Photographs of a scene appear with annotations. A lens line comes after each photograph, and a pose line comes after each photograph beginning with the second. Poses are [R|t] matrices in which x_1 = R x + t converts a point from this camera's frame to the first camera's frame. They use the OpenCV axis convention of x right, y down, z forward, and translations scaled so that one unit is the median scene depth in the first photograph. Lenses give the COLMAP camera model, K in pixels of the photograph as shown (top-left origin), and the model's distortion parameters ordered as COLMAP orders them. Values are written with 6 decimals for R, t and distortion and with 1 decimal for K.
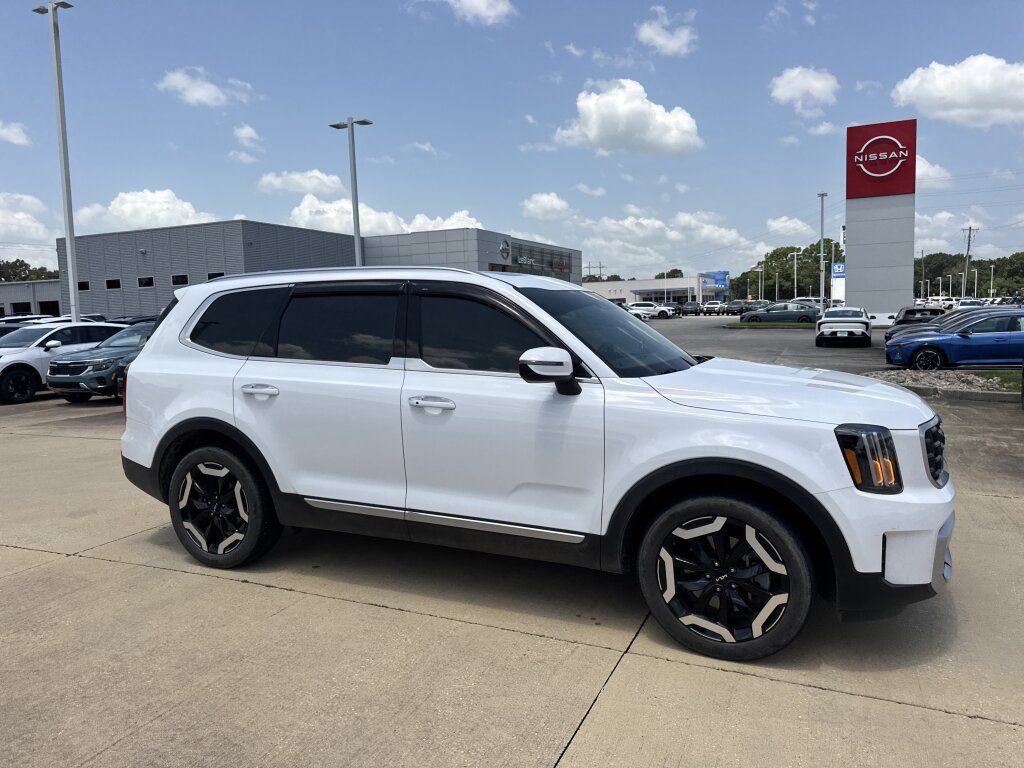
lens RADIAL K [[725.0, 0, 512.9], [0, 725.0, 384.9], [0, 0, 1]] dist [0.035734, -0.043248]
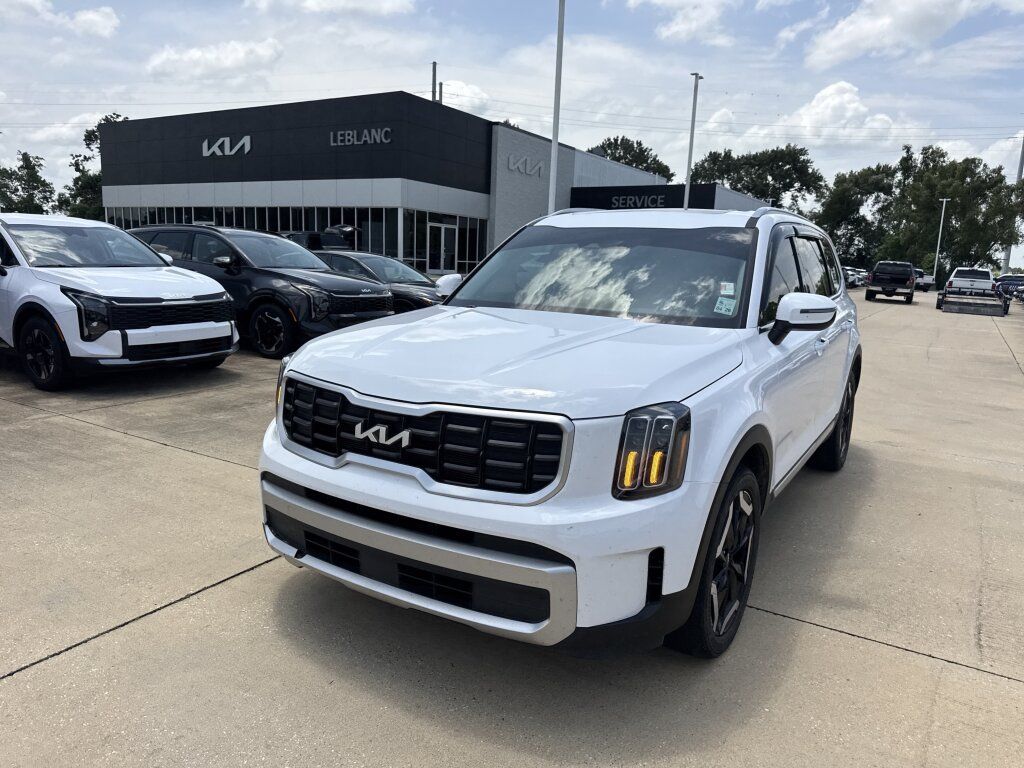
lens RADIAL K [[725.0, 0, 518.7], [0, 725.0, 391.8], [0, 0, 1]] dist [0.035734, -0.043248]
pose [[-0.126387, 0.199812, -0.971649, 1.165819], [-0.136488, 0.966685, 0.216545, -0.125264], [0.982546, 0.159987, -0.094905, 1.133293]]
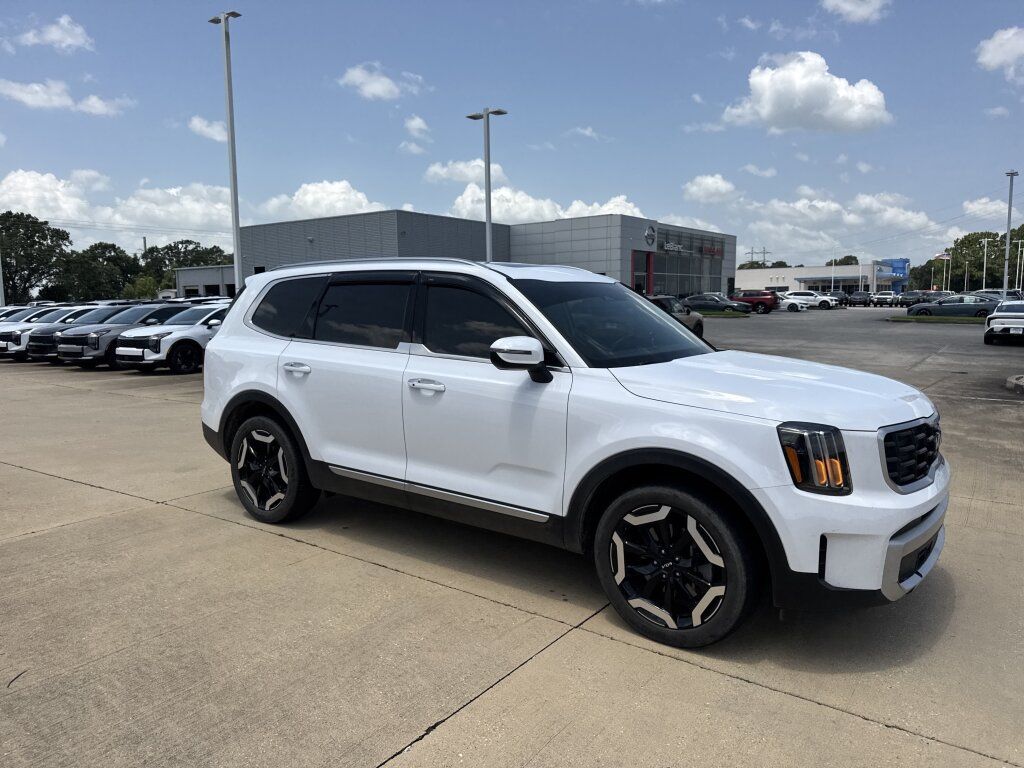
lens RADIAL K [[725.0, 0, 511.8], [0, 725.0, 392.6], [0, 0, 1]] dist [0.035734, -0.043248]
pose [[0.977735, 0.041709, -0.205657, 0.230244], [-0.035911, 0.998848, 0.031844, -0.002398], [0.206748, -0.023750, 0.978106, -0.034313]]
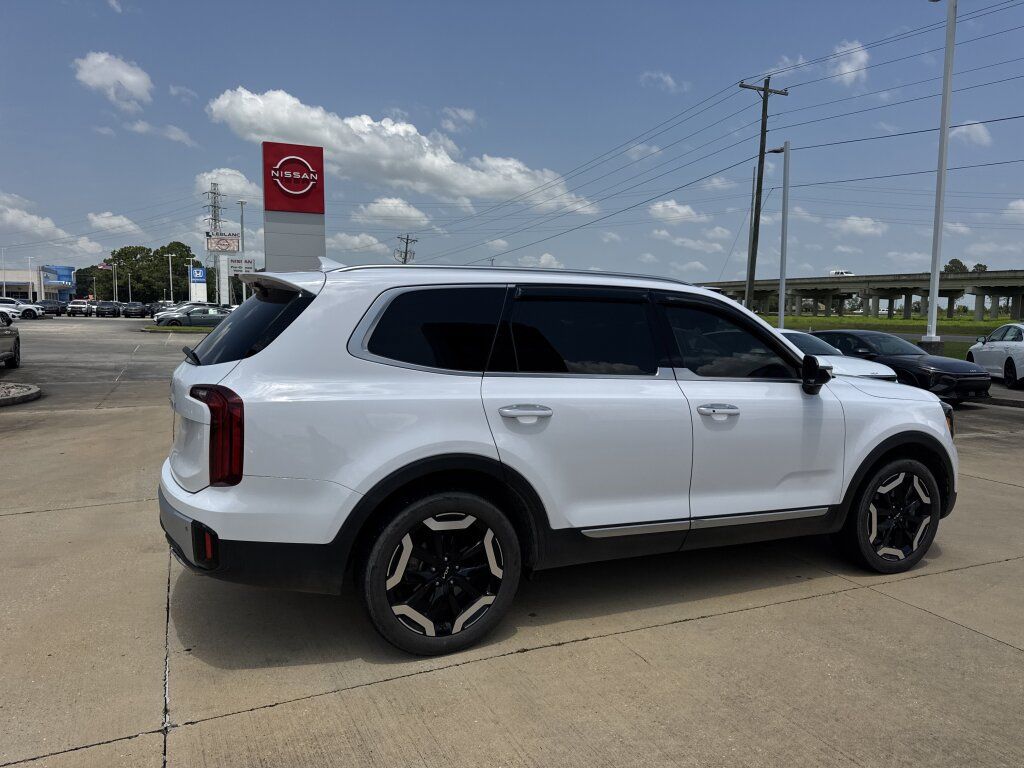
lens RADIAL K [[725.0, 0, 520.6], [0, 725.0, 381.0], [0, 0, 1]] dist [0.035734, -0.043248]
pose [[0.652739, -0.036582, 0.756699, -1.063360], [0.045466, 0.998925, 0.009073, -0.037656], [-0.756217, 0.028482, 0.653700, 0.519388]]
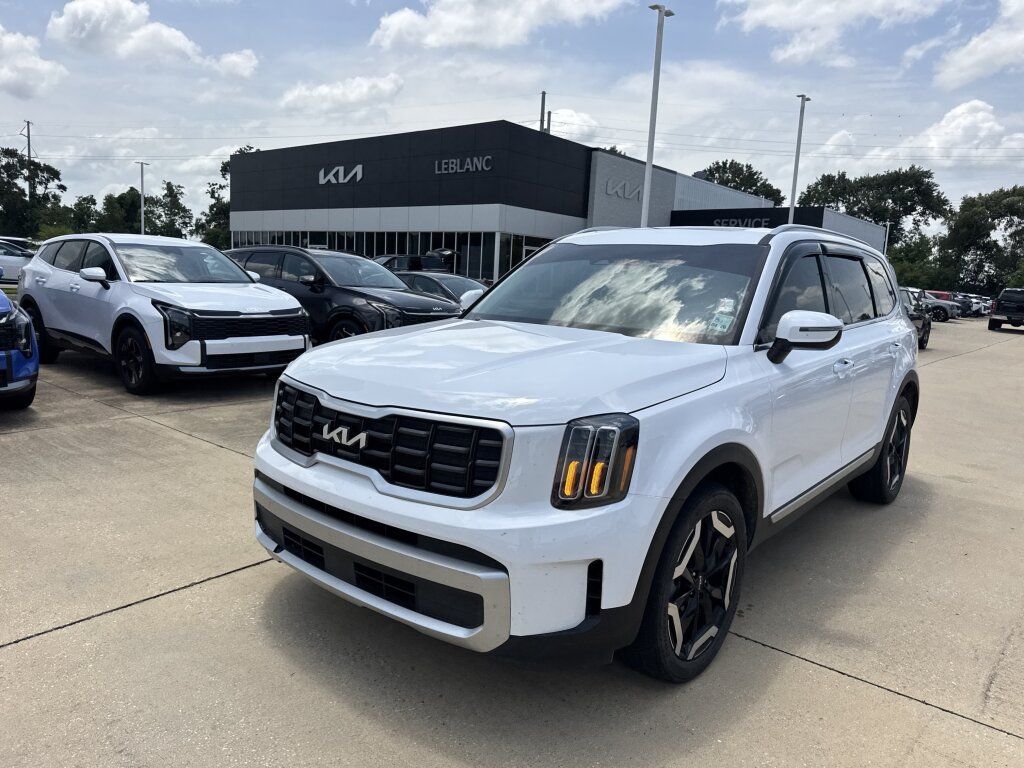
lens RADIAL K [[725.0, 0, 519.0], [0, 725.0, 383.2], [0, 0, 1]] dist [0.035734, -0.043248]
pose [[-0.264998, 0.151955, -0.952200, 1.152576], [-0.139587, 0.971057, 0.193812, -0.132752], [0.954092, 0.184274, -0.236117, 1.262737]]
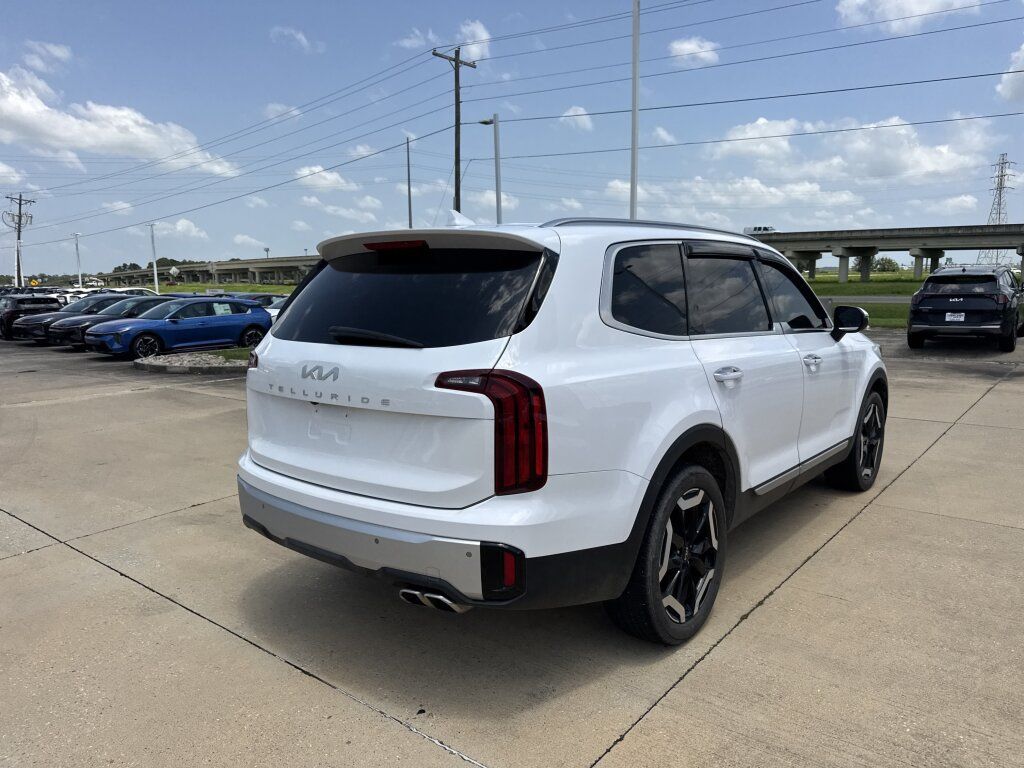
lens RADIAL K [[725.0, 0, 522.2], [0, 725.0, 387.0], [0, 0, 1]] dist [0.035734, -0.043248]
pose [[0.250582, -0.116621, 0.961046, -1.274805], [0.105041, 0.990132, 0.092762, -0.082337], [-0.962380, 0.077705, 0.260359, 1.111143]]
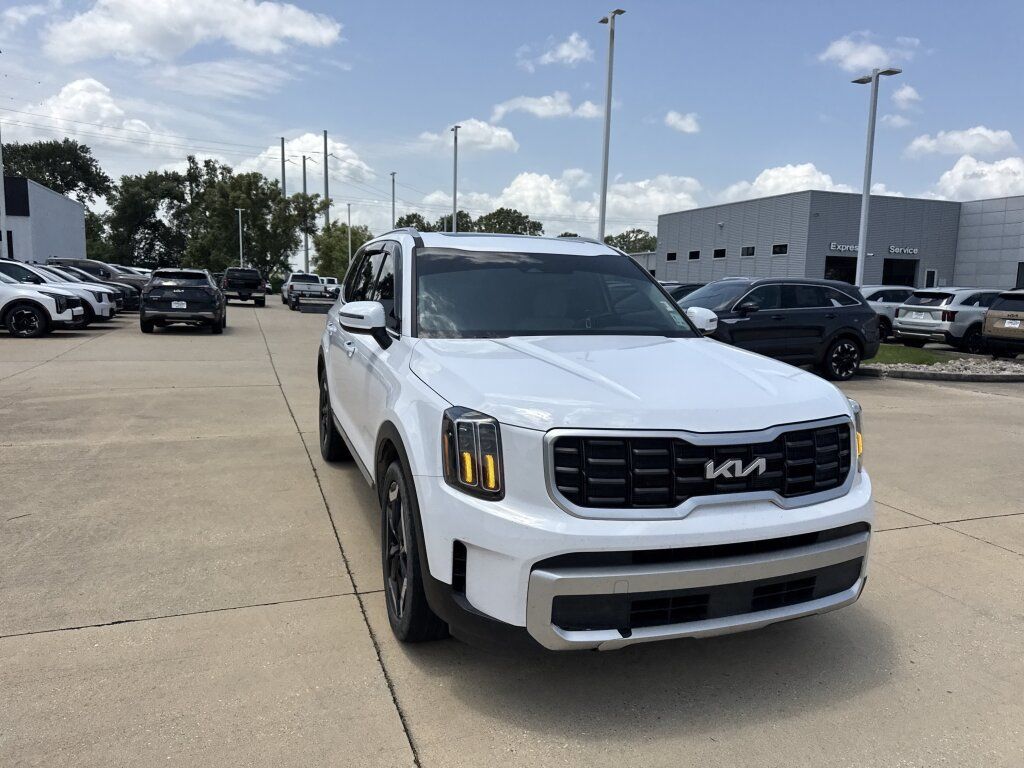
lens RADIAL K [[725.0, 0, 511.1], [0, 725.0, 379.4], [0, 0, 1]] dist [0.035734, -0.043248]
pose [[0.694246, 0.134284, -0.707100, 0.874194], [-0.113480, 0.990575, 0.076701, -0.039030], [0.710735, 0.026992, 0.702942, 0.356067]]
